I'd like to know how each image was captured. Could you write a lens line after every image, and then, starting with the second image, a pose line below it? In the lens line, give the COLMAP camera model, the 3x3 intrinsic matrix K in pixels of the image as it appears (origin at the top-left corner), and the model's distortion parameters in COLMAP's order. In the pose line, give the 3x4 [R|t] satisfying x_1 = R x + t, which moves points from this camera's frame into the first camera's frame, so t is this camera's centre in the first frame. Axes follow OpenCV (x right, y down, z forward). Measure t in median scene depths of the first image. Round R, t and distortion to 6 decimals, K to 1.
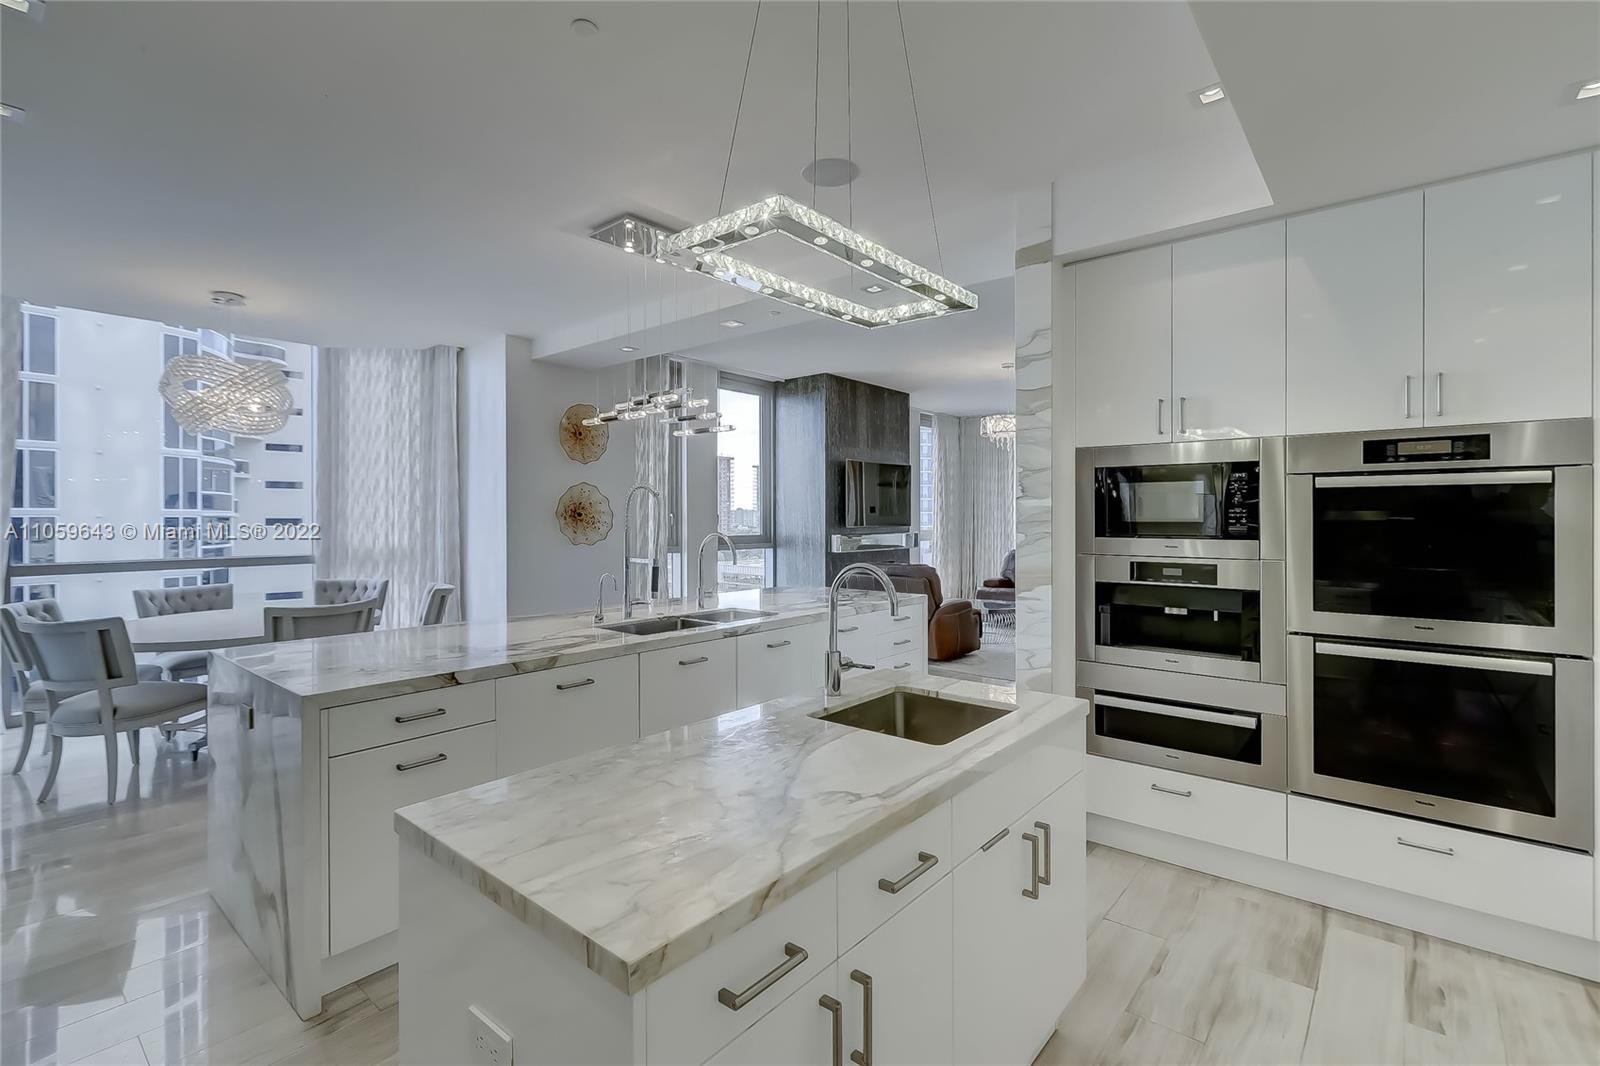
lens RADIAL K [[731.0, 0, 800.0], [0, 731.0, 533.0], [0, 0, 1]] dist [0.002293, 0.000628]
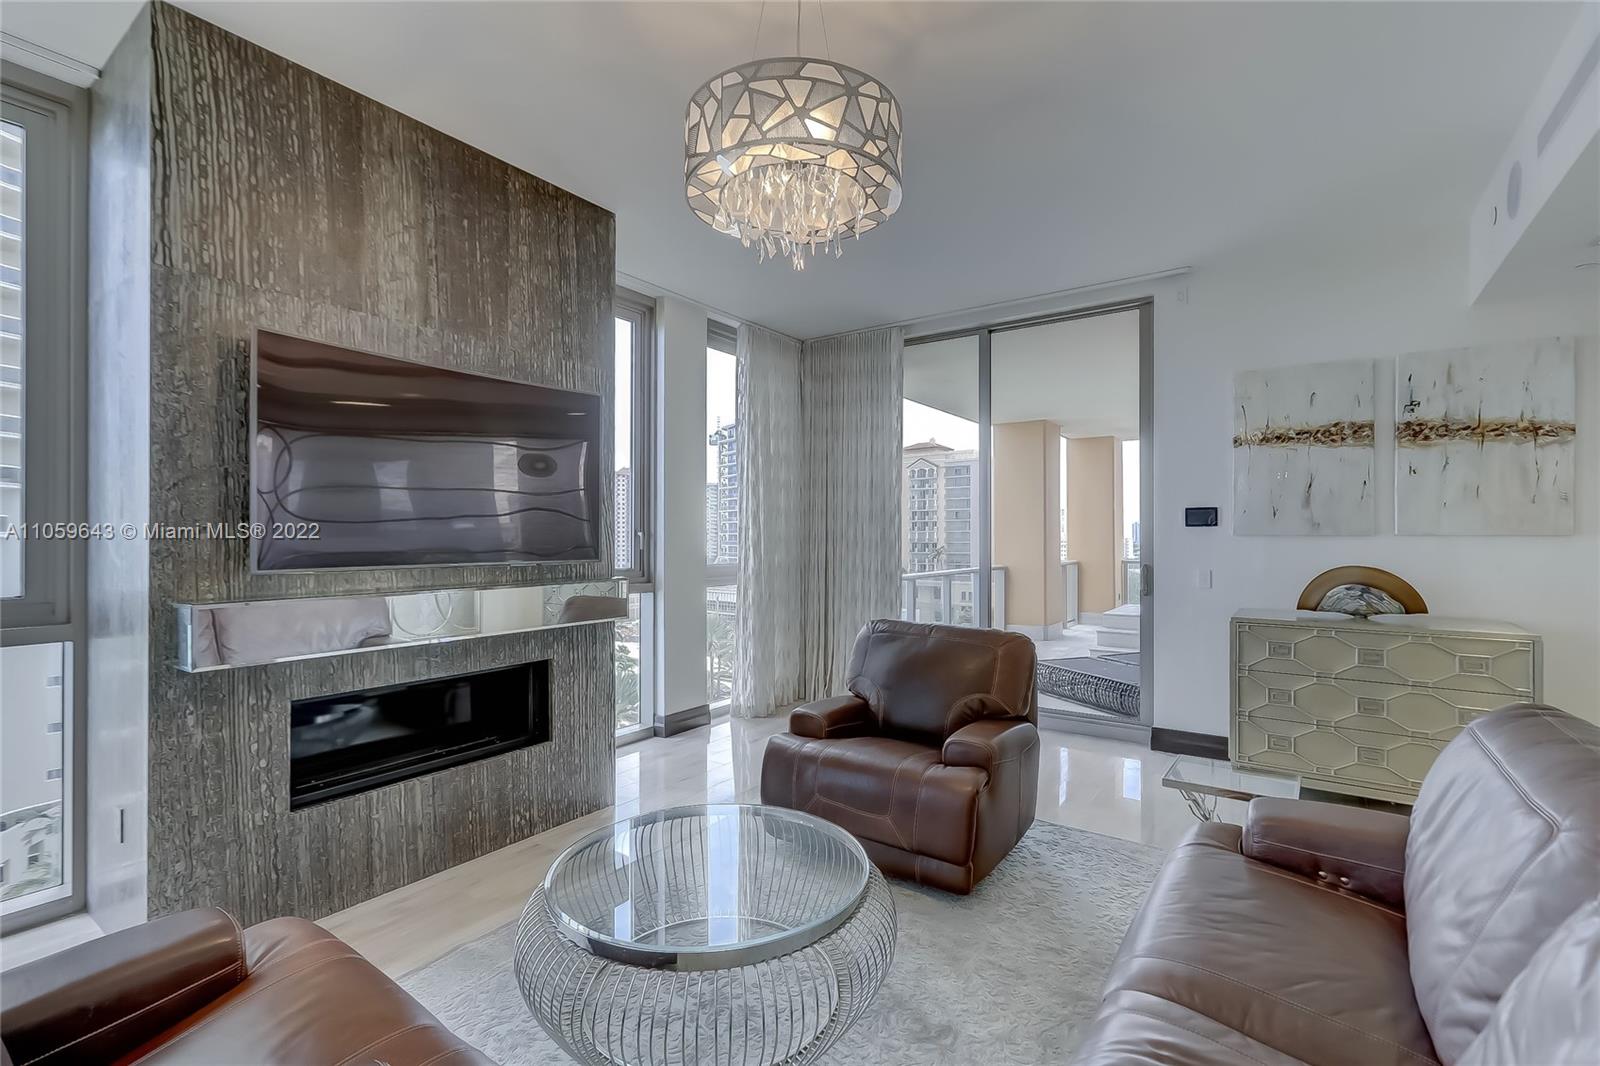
lens RADIAL K [[723.6, 0, 800.0], [0, 723.6, 533.0], [0, 0, 1]] dist [0.001243, 0.000179]
pose [[0.996438, 0.005047, 0.084181, 0.222552], [-0.003002, 0.999698, -0.024402, -0.015781], [-0.084279, 0.024063, 0.996152, 0.638295]]
